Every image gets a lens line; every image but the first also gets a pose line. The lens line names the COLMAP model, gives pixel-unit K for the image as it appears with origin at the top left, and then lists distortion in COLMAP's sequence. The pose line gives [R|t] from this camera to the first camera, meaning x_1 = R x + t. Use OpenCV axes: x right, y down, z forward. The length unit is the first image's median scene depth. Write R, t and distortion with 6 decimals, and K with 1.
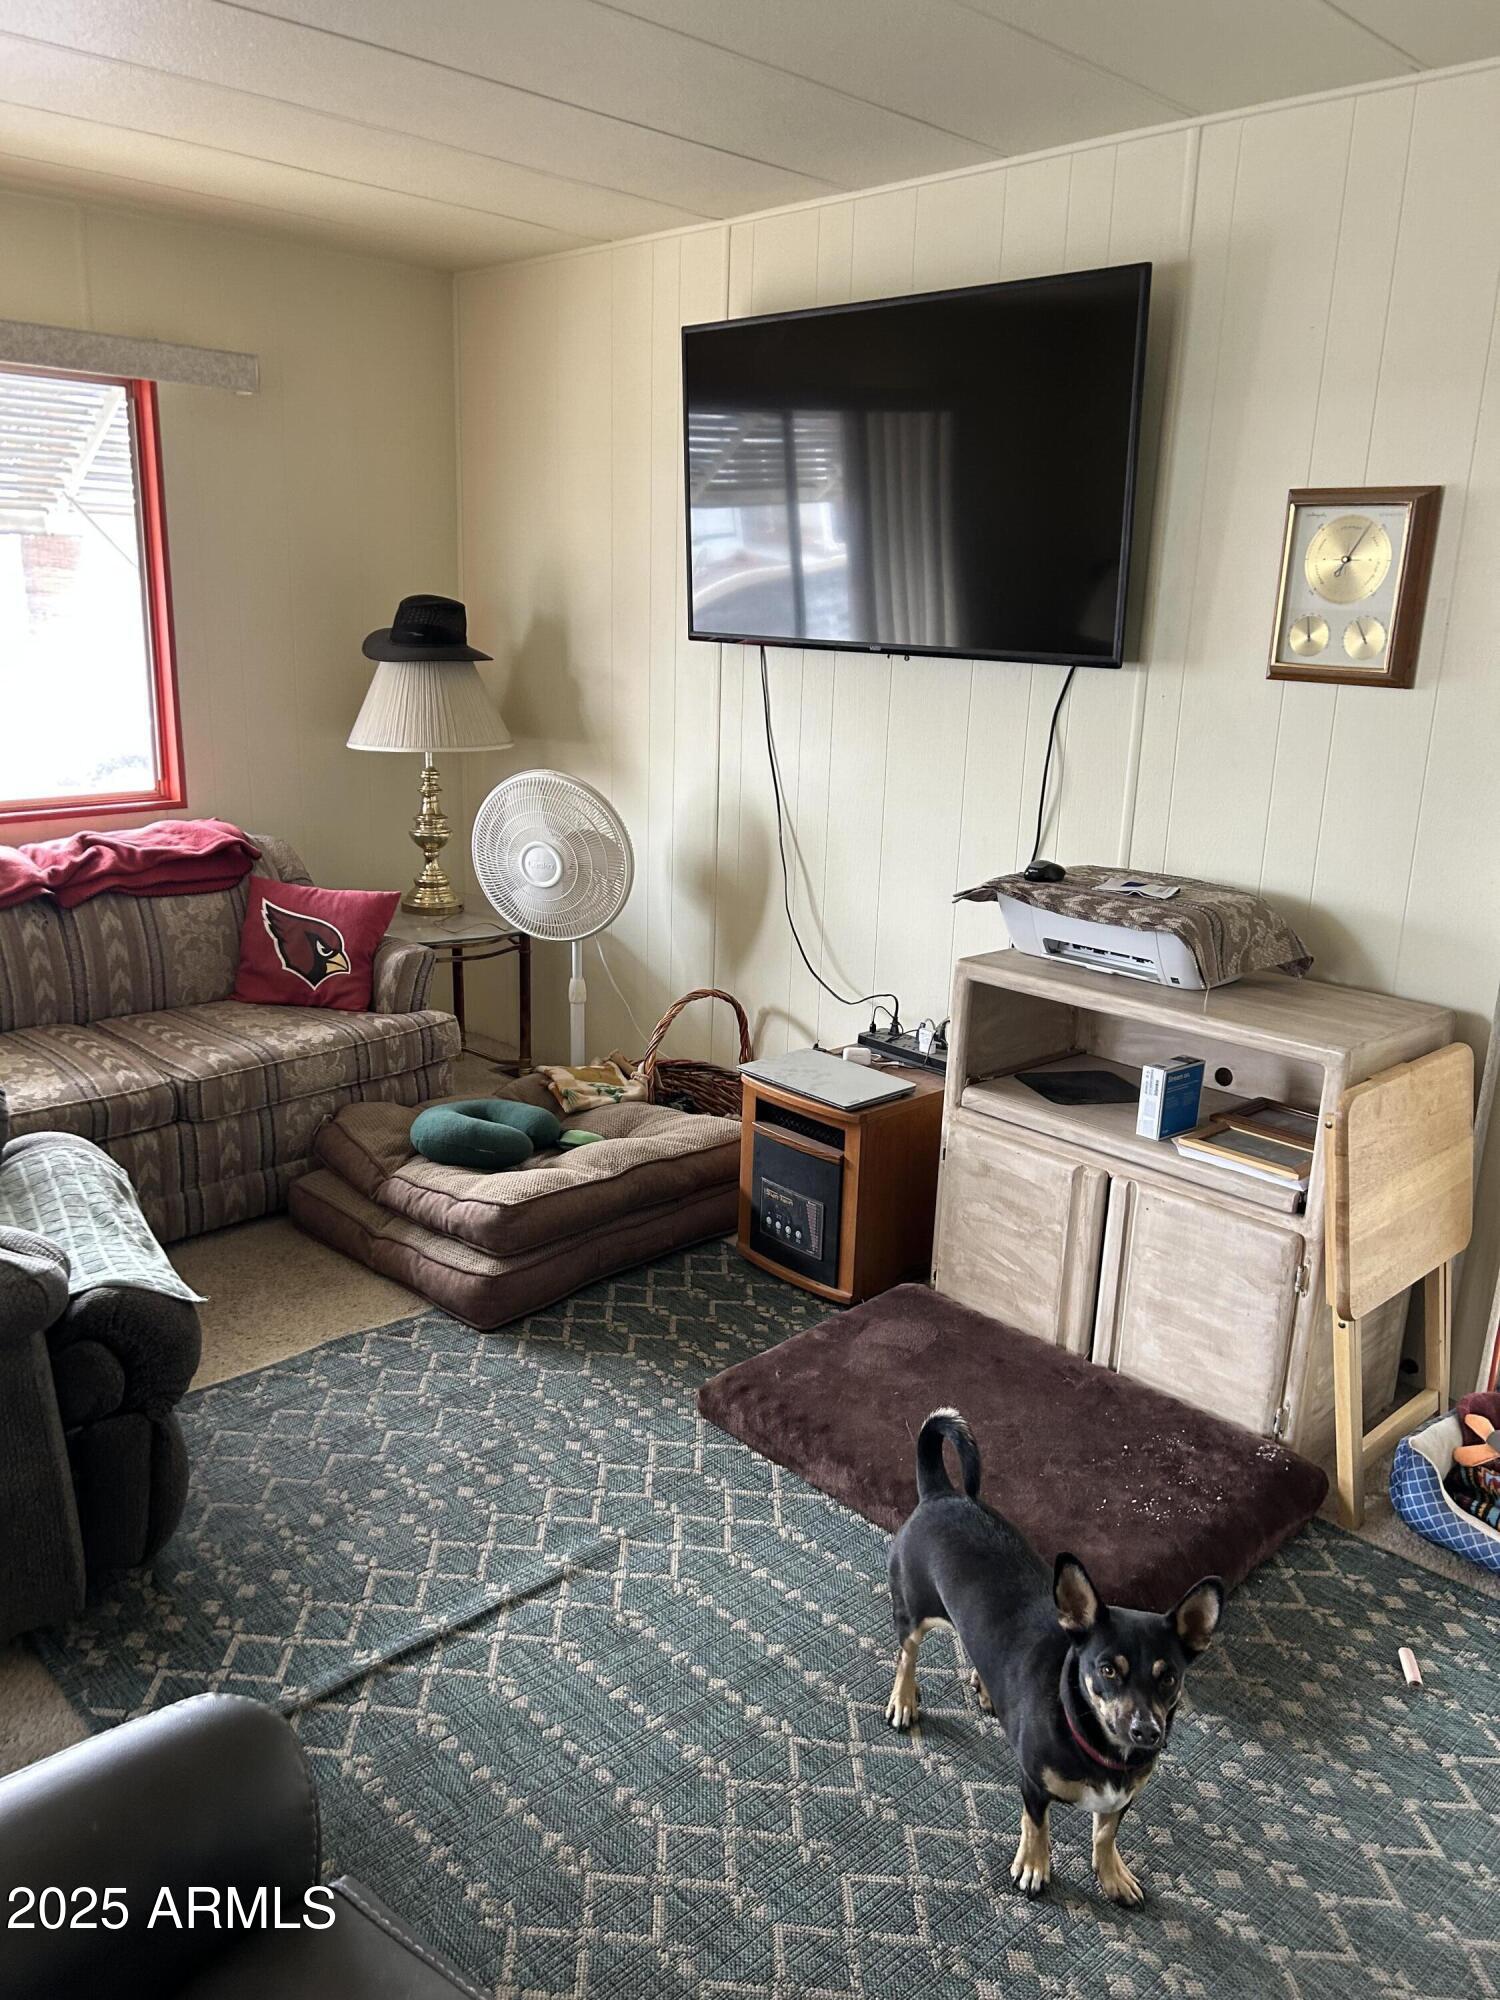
lens RADIAL K [[1480.6, 0, 741.9], [0, 1480.6, 1000.4], [0, 0, 1]] dist [0.031733, -0.019718]
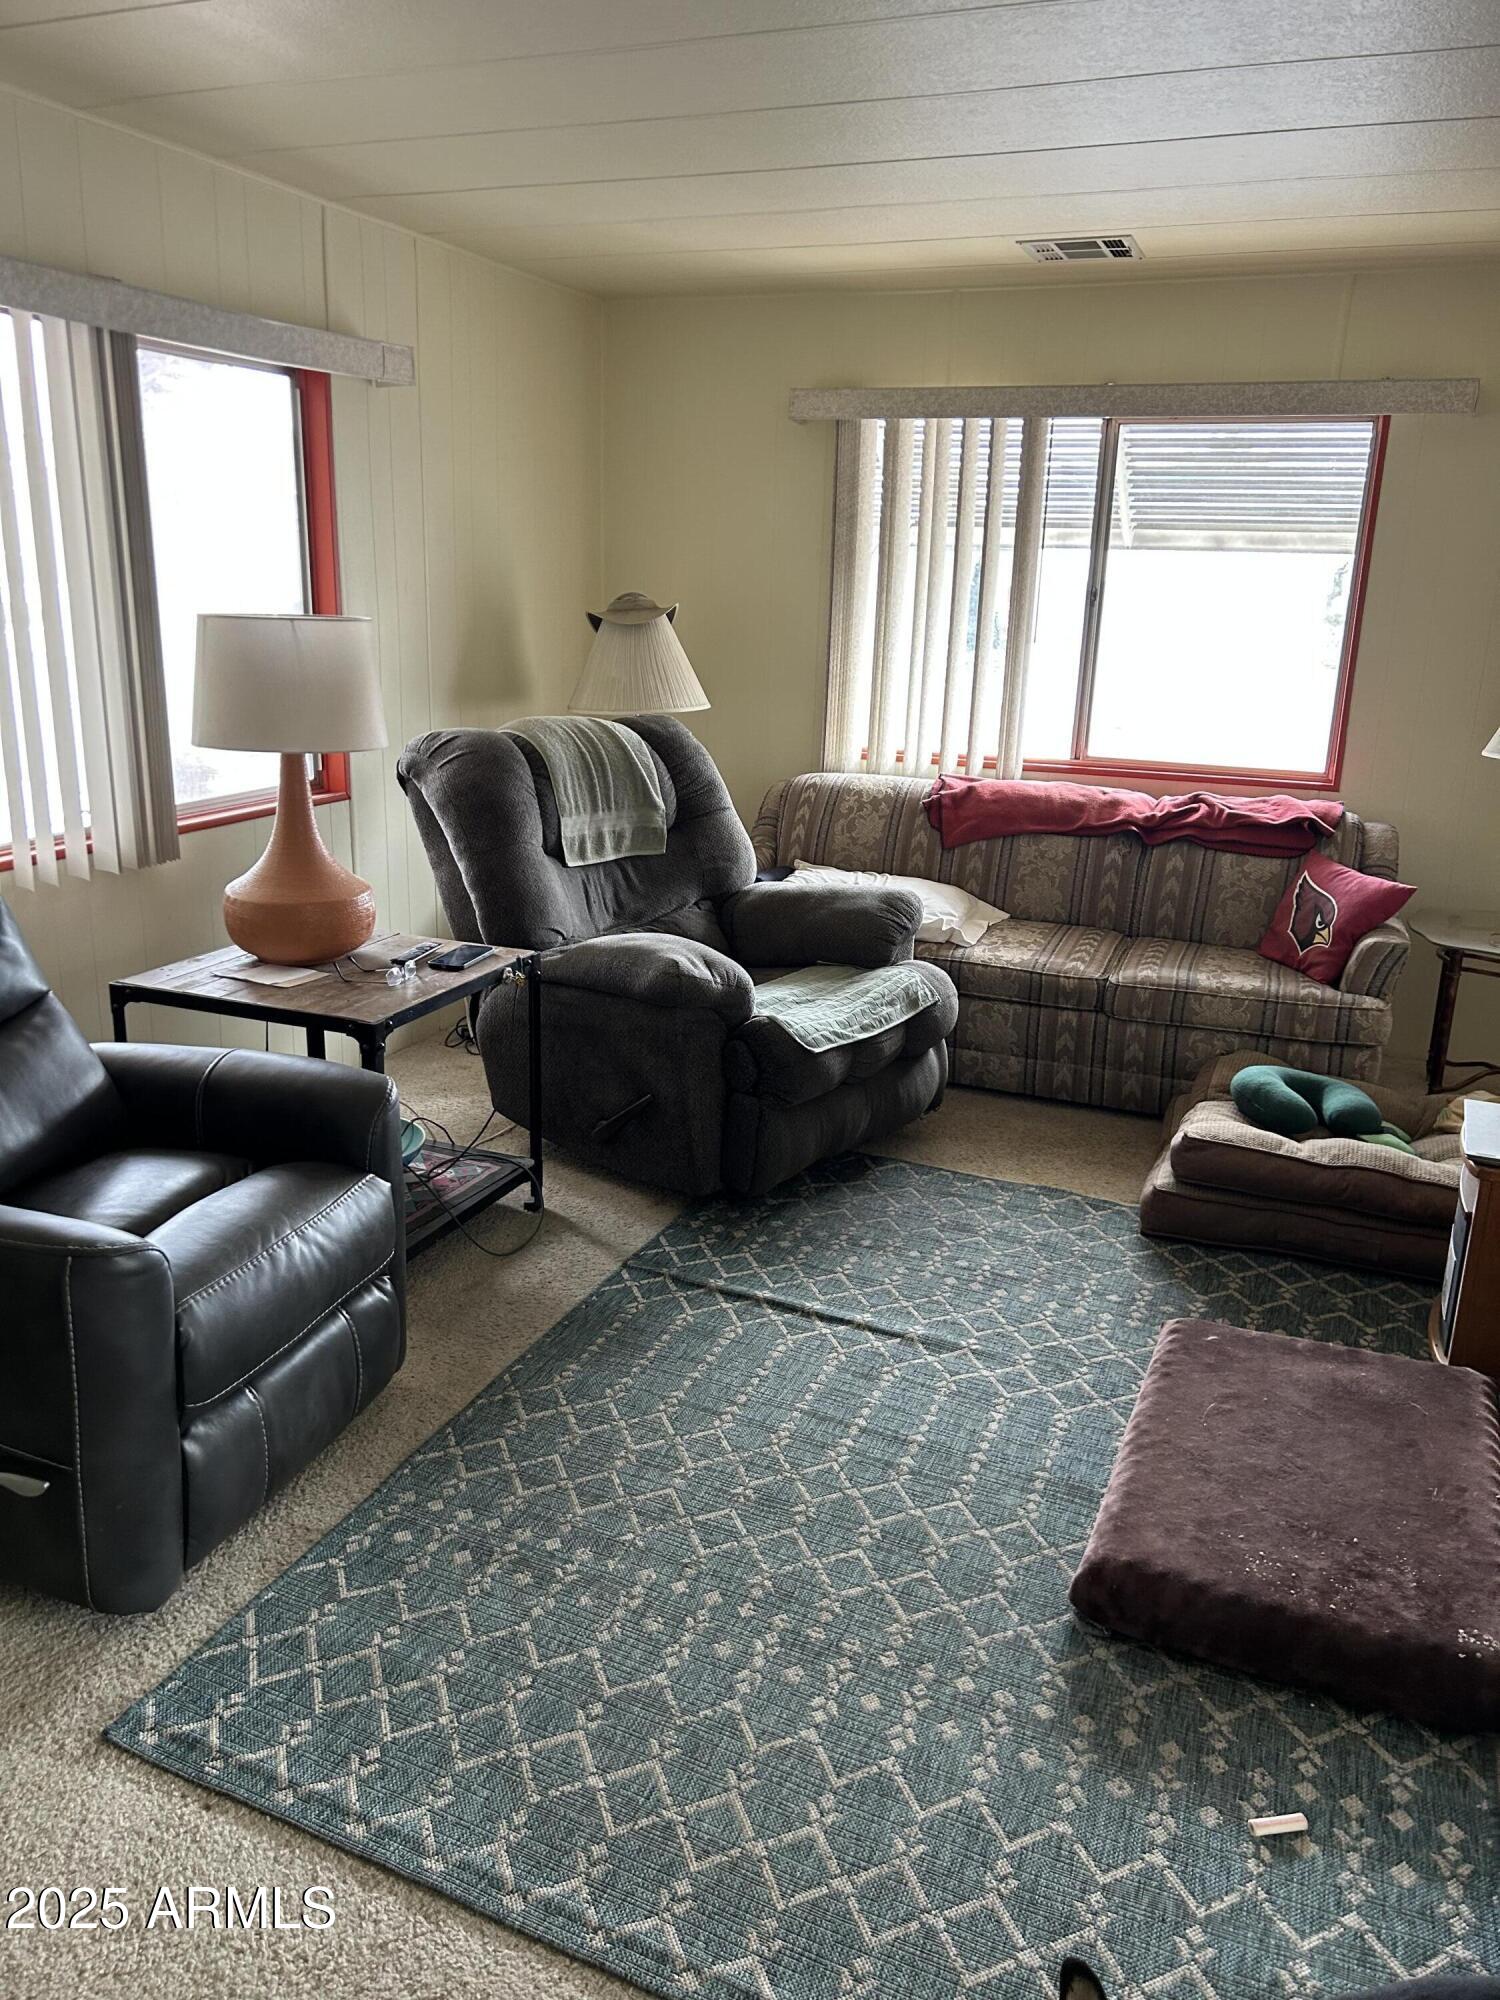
lens RADIAL K [[1480.6, 0, 731.2], [0, 1480.6, 1001.1], [0, 0, 1]] dist [0.031733, -0.019718]
pose [[0.392694, 0.245913, -0.886182, 0.595320], [-0.259492, 0.954063, 0.149761, -0.033952], [0.882301, 0.171146, 0.438468, 0.158902]]
